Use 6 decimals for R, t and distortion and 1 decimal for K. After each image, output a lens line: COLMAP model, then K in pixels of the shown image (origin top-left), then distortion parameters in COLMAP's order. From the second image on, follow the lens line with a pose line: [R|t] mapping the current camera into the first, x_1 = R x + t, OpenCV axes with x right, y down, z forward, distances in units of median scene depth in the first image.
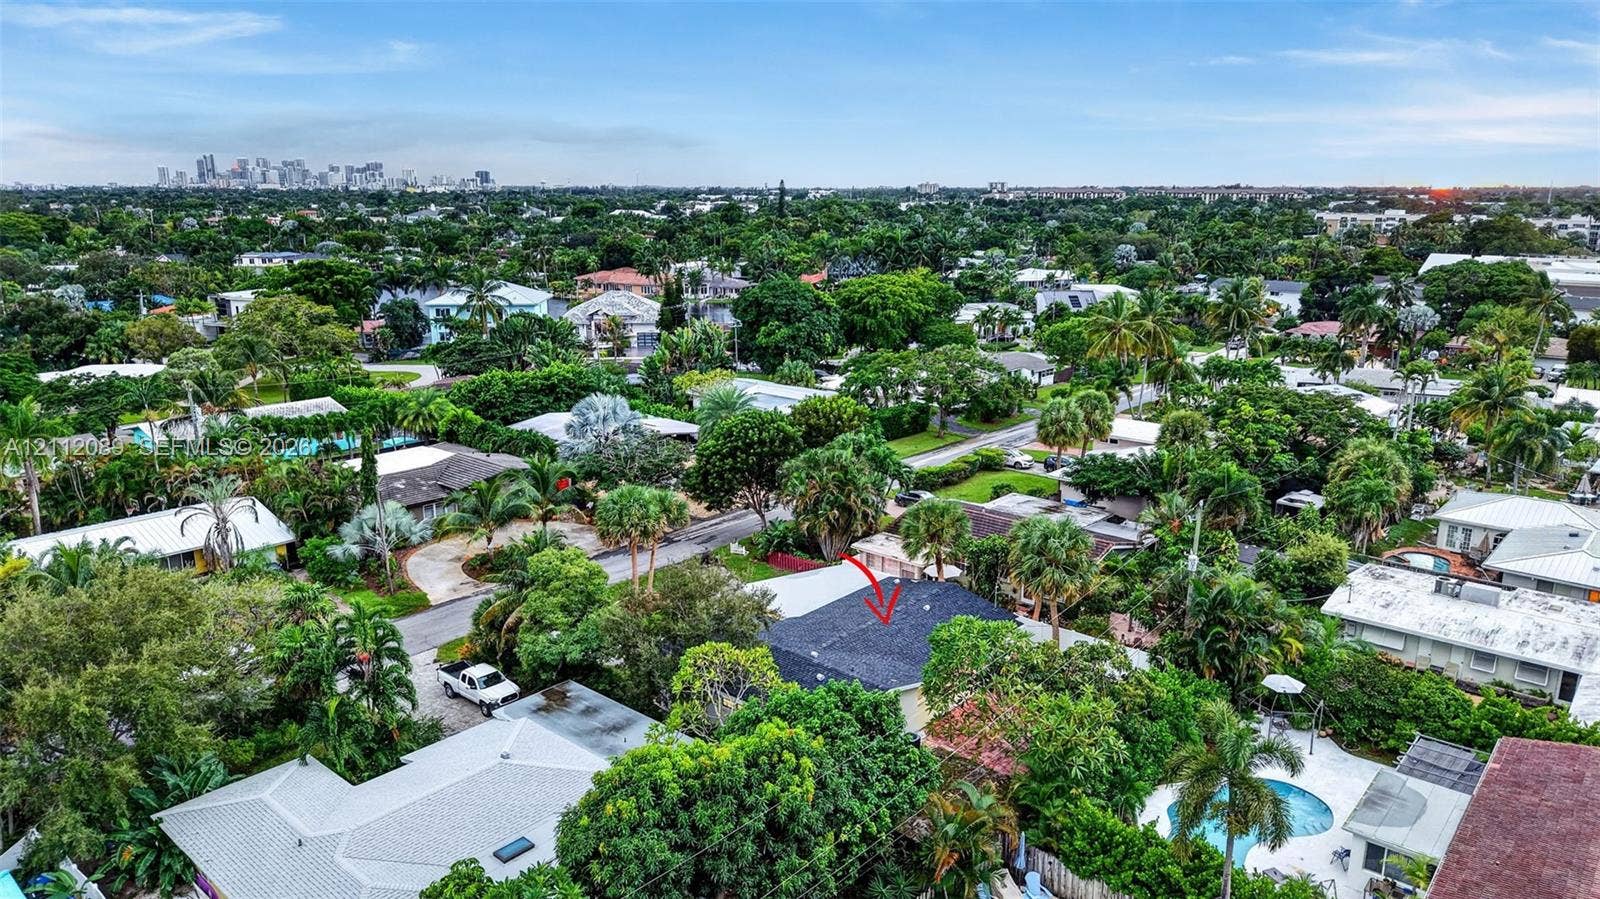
lens RADIAL K [[1075.9, 0, 798.8], [0, 1075.9, 455.6], [0, 0, 1]] dist [0.040087, -0.046022]
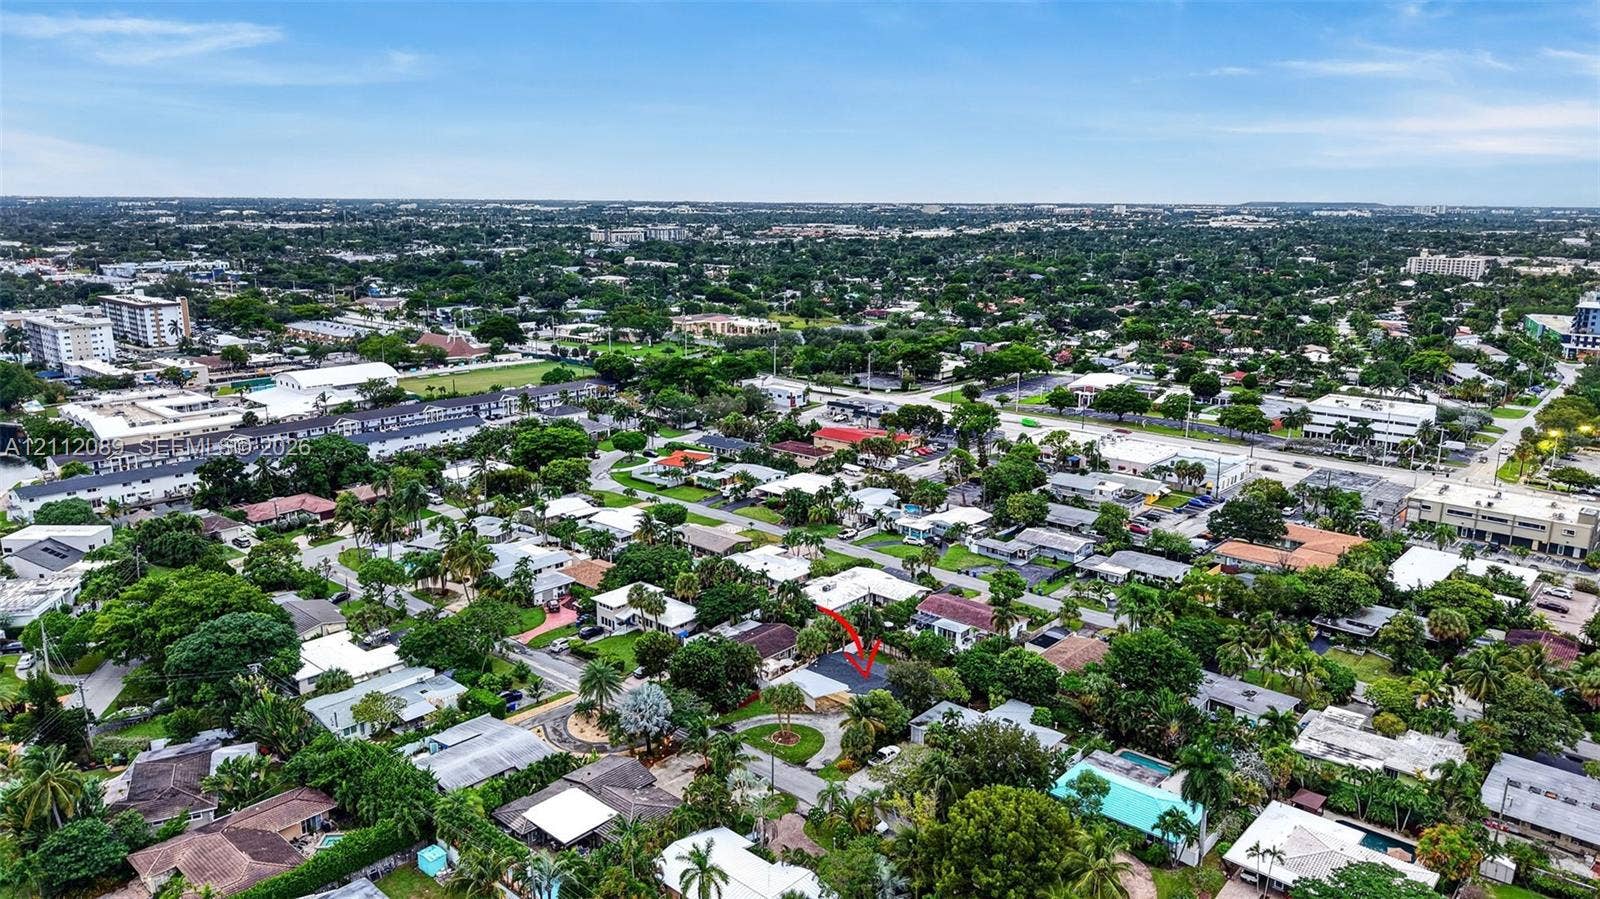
lens RADIAL K [[1075.9, 0, 785.4], [0, 1075.9, 441.1], [0, 0, 1]] dist [0.040087, -0.046022]
pose [[-0.006023, -0.218598, 0.975796, -2.075893], [0.233087, 0.948628, 0.213951, -0.862404], [-0.972437, 0.228734, 0.045239, 0.767168]]
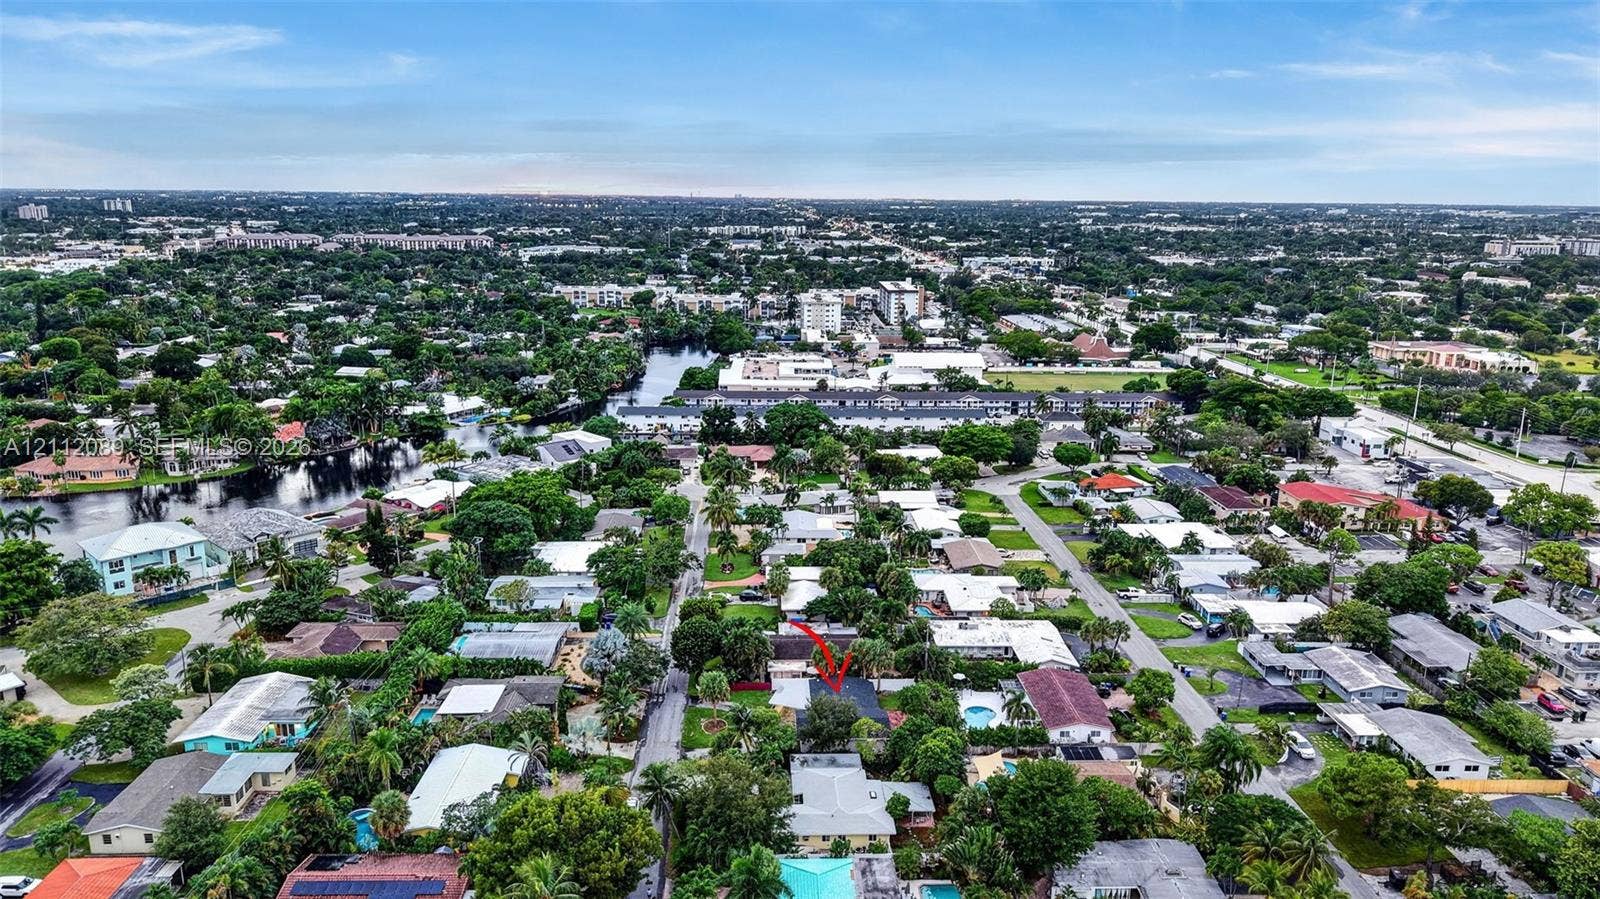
lens RADIAL K [[1075.9, 0, 804.9], [0, 1075.9, 450.1], [0, 0, 1]] dist [0.040087, -0.046022]
pose [[0.715736, -0.152774, 0.681456, -1.401376], [0.157479, 0.985954, 0.055637, -0.494917], [-0.680384, 0.067493, 0.729742, -0.726230]]
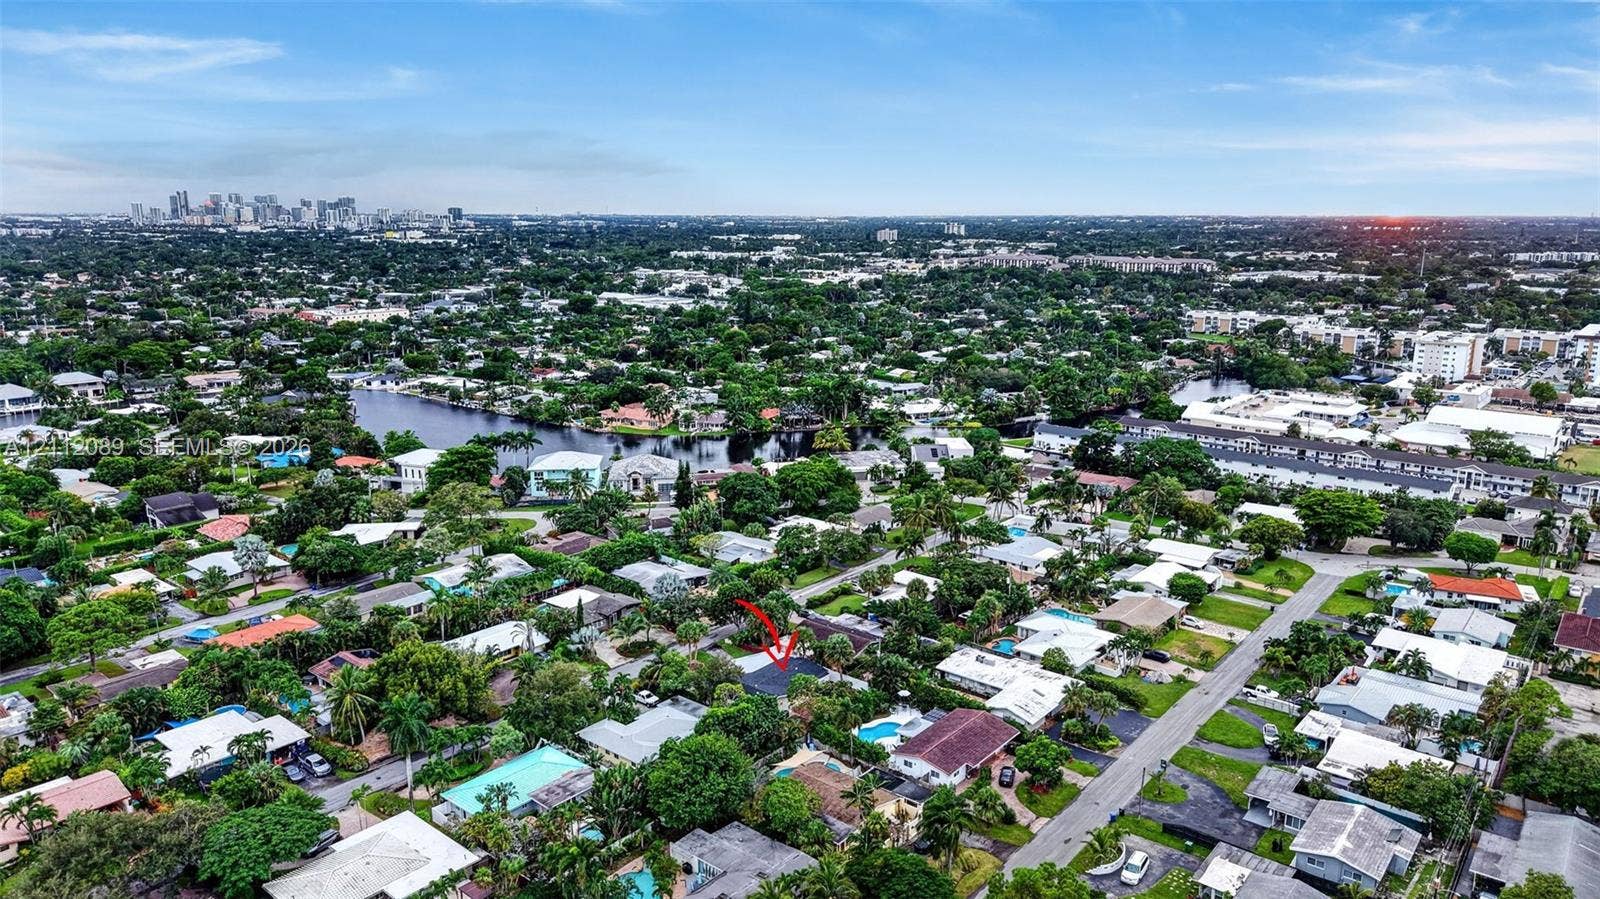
lens RADIAL K [[1075.9, 0, 808.5], [0, 1075.9, 445.0], [0, 0, 1]] dist [0.040087, -0.046022]
pose [[0.999271, -0.007216, 0.037498, 0.040127], [0.008363, 0.999499, -0.030509, -0.310397], [-0.037259, 0.030801, 0.998831, -1.602722]]
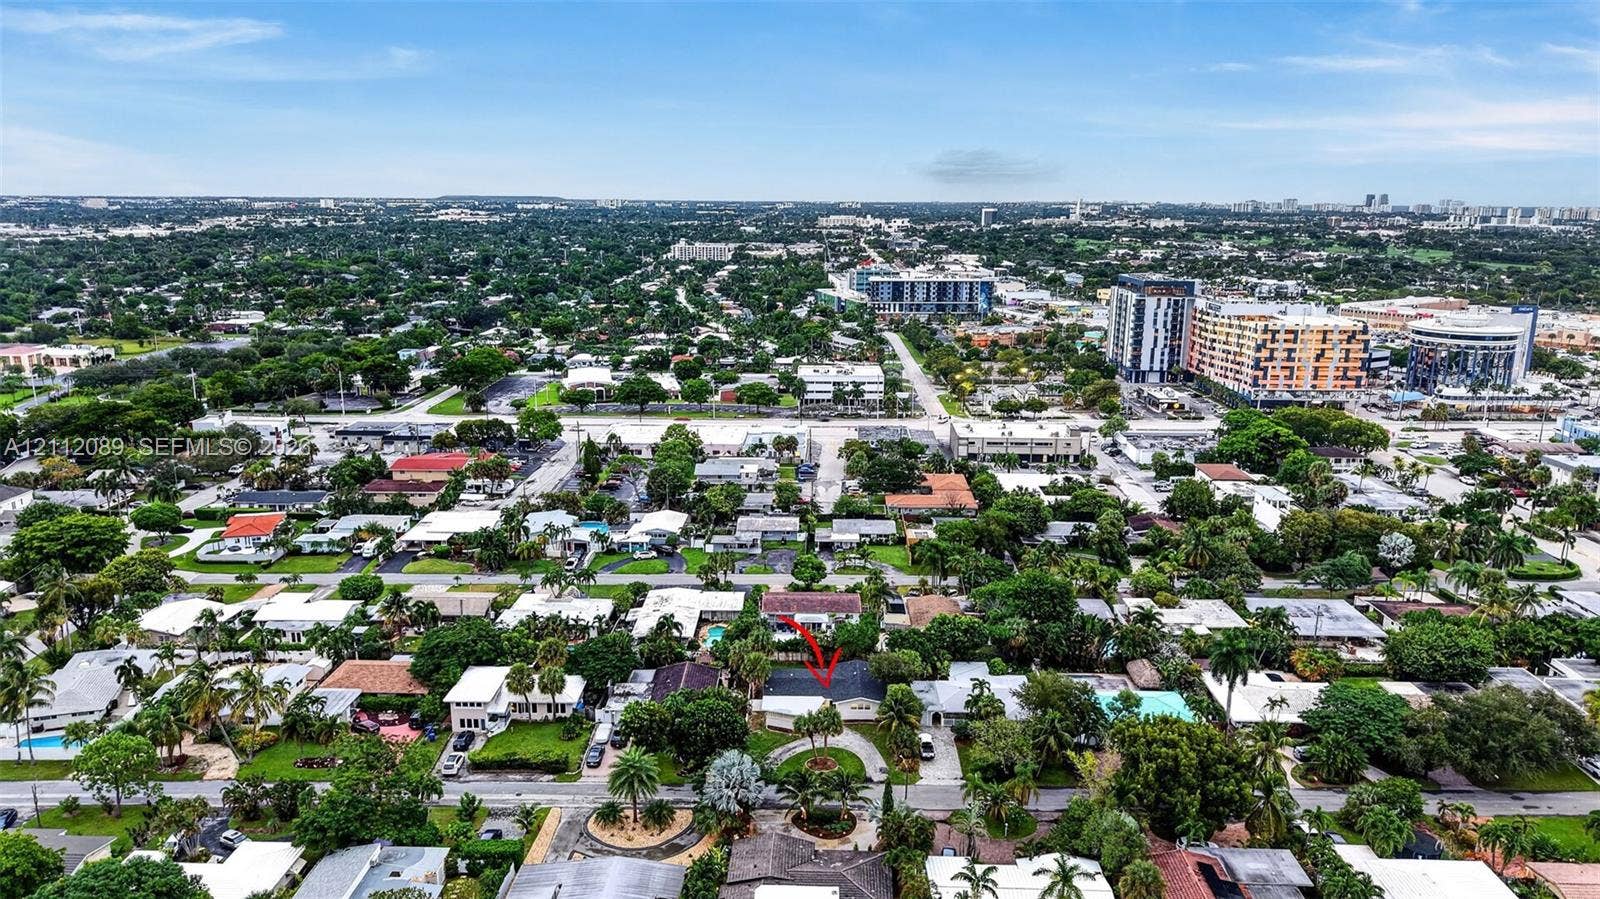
lens RADIAL K [[1075.9, 0, 797.2], [0, 1075.9, 455.0], [0, 0, 1]] dist [0.040087, -0.046022]
pose [[-0.656630, -0.178194, 0.732860, -1.492541], [0.175161, 0.909090, 0.377986, -1.160854], [-0.733591, 0.376565, -0.565724, 1.954612]]
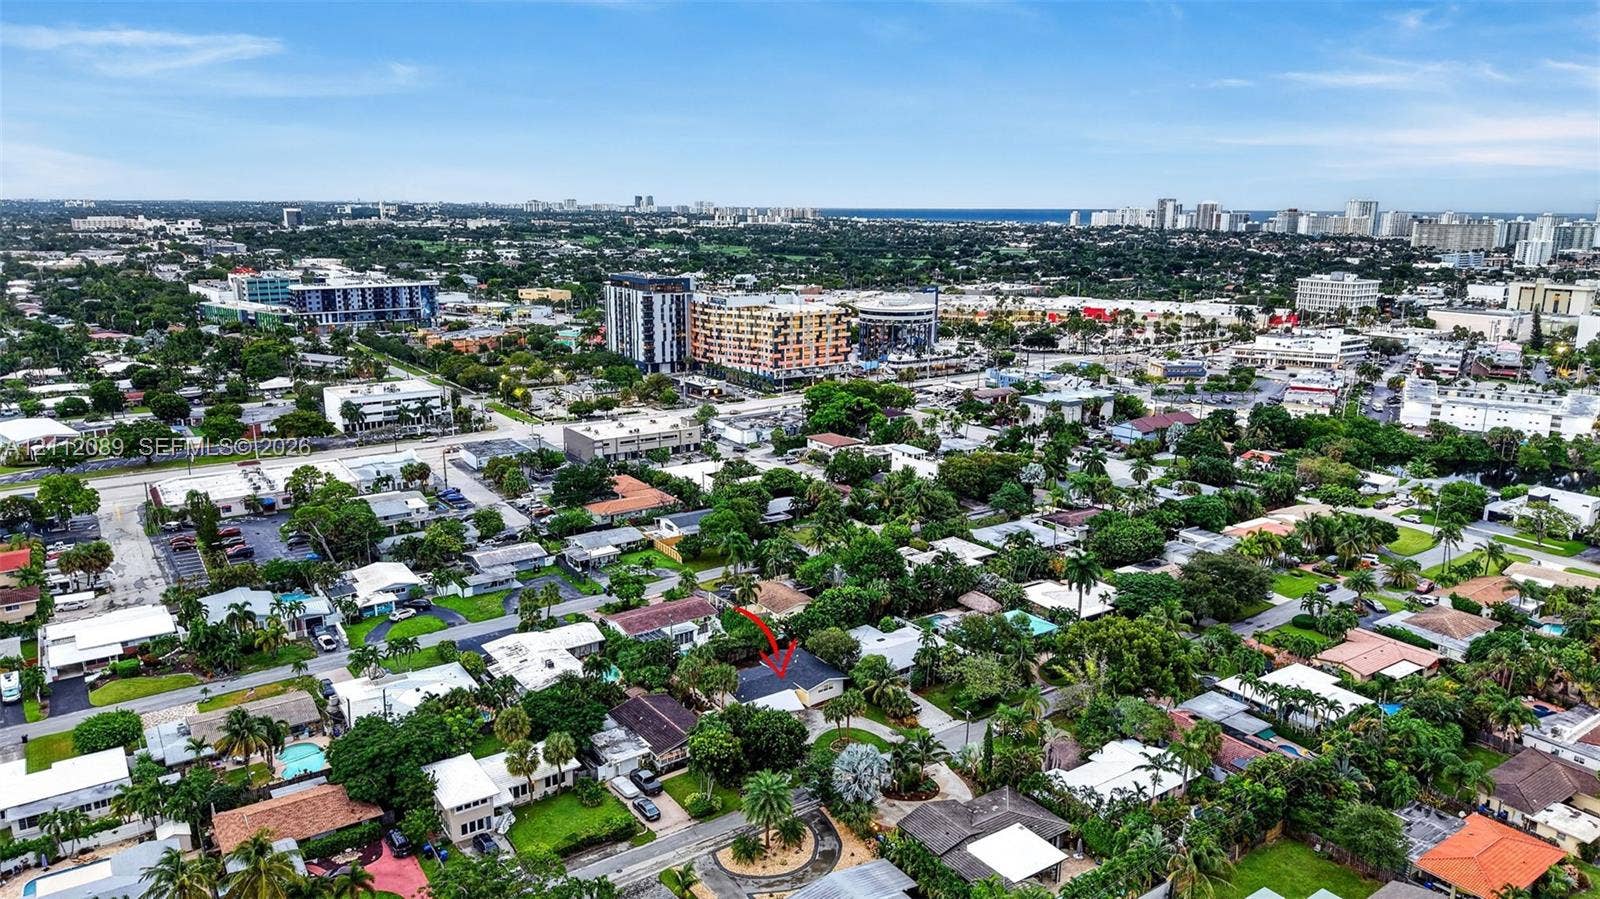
lens RADIAL K [[1075.9, 0, 804.2], [0, 1075.9, 447.7], [0, 0, 1]] dist [0.040087, -0.046022]
pose [[-0.976895, -0.055579, 0.206368, -0.476995], [0.042651, 0.895473, 0.443068, -1.332562], [-0.209422, 0.441633, -0.872412, 2.605839]]
